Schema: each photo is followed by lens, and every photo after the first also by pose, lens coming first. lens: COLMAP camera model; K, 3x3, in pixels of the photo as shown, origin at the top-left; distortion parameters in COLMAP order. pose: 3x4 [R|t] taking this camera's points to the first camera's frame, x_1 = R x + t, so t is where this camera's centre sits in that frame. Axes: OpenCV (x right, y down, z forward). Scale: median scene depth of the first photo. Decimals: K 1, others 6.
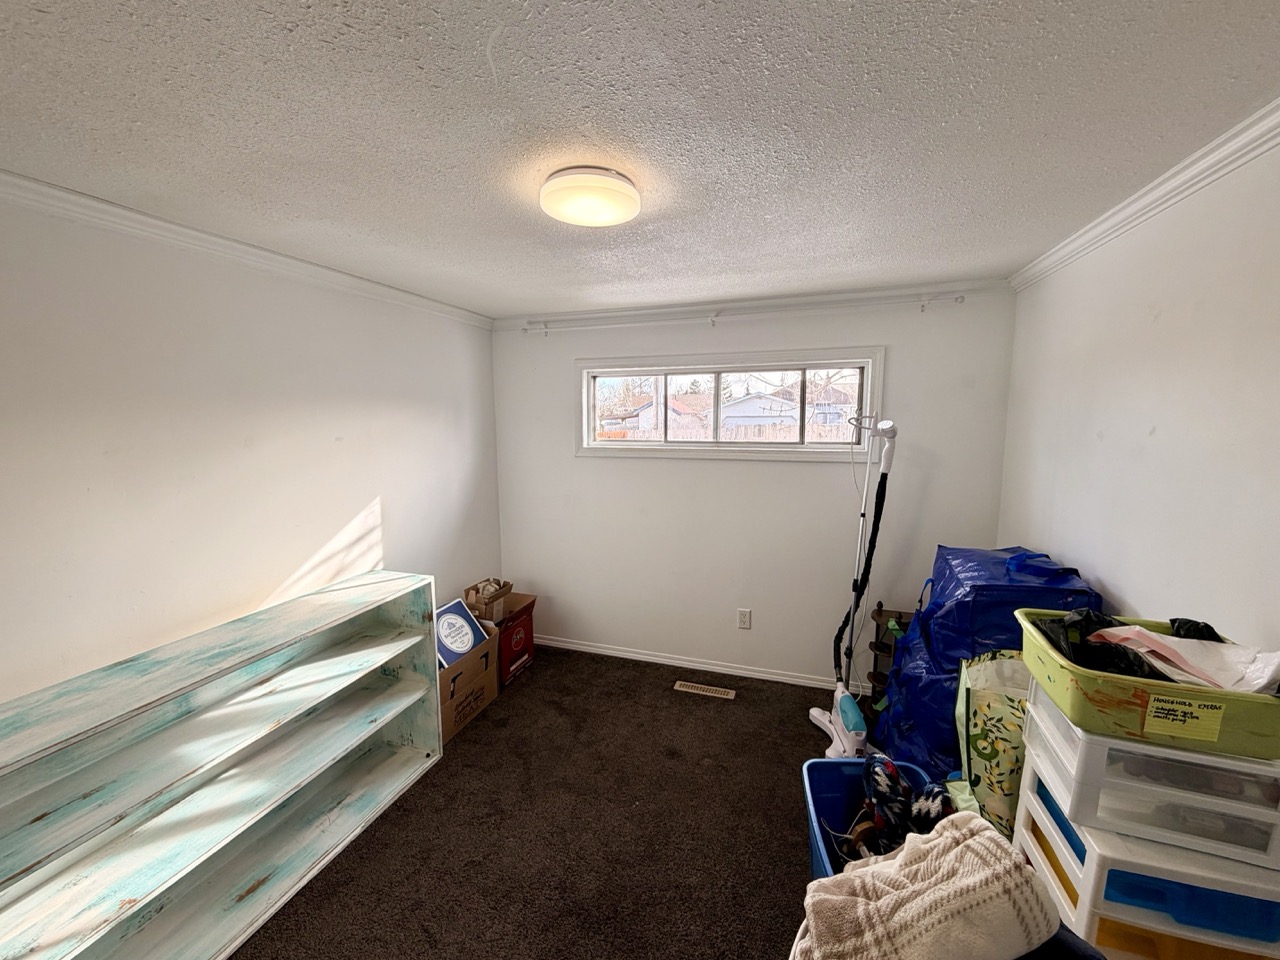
lens RADIAL K [[510.0, 0, 635.9], [0, 510.0, 484.2], [0, 0, 1]] dist [0.000933, -0.000689]
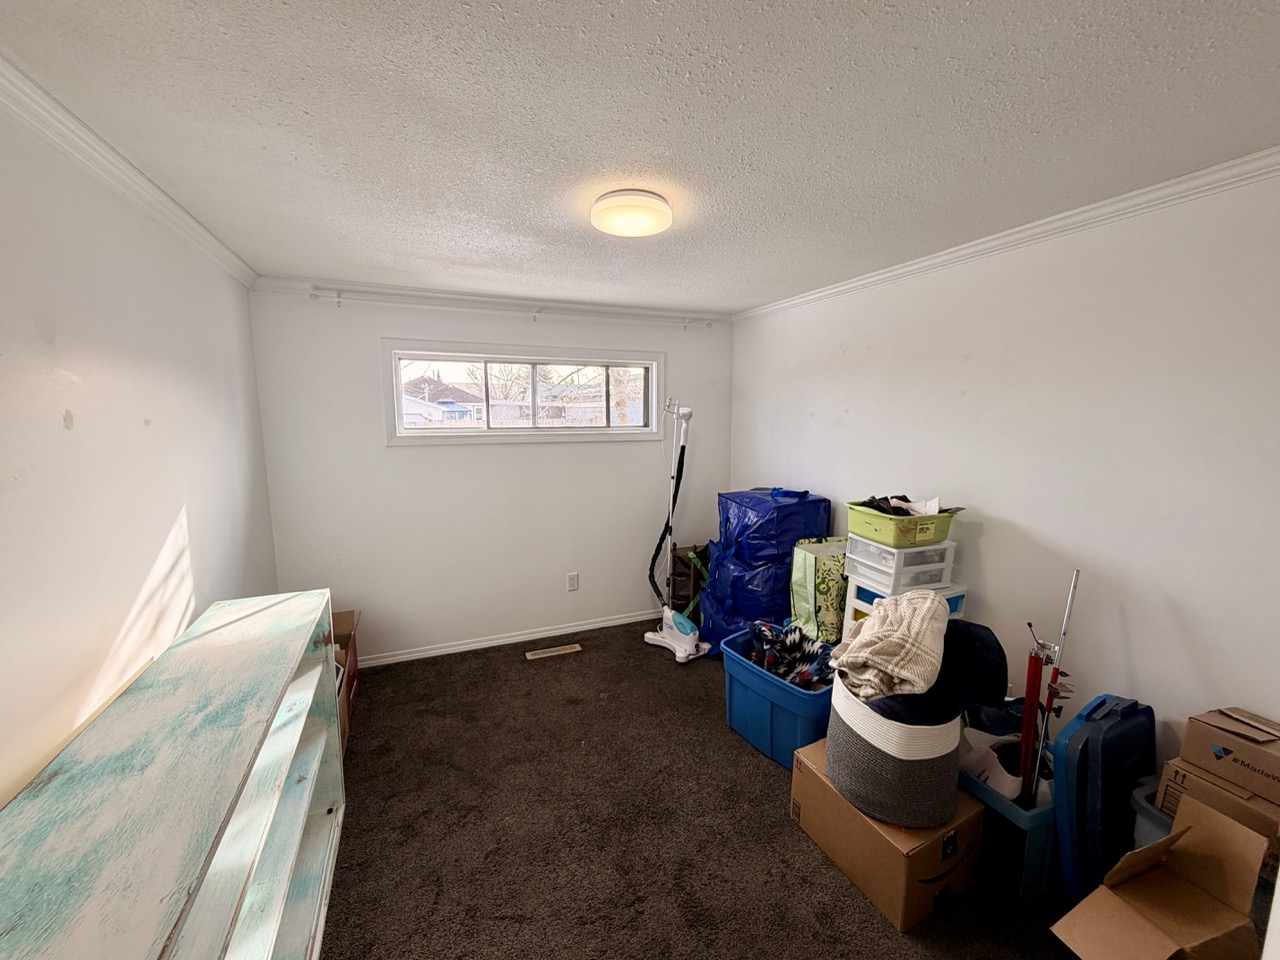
lens RADIAL K [[510.0, 0, 637.7], [0, 510.0, 486.2], [0, 0, 1]] dist [0.000933, -0.000689]
pose [[0.747494, -0.087890, 0.658428, -0.517589], [0.084216, 0.995749, 0.037309, 0.025168], [-0.658908, 0.027562, 0.751718, 0.048624]]
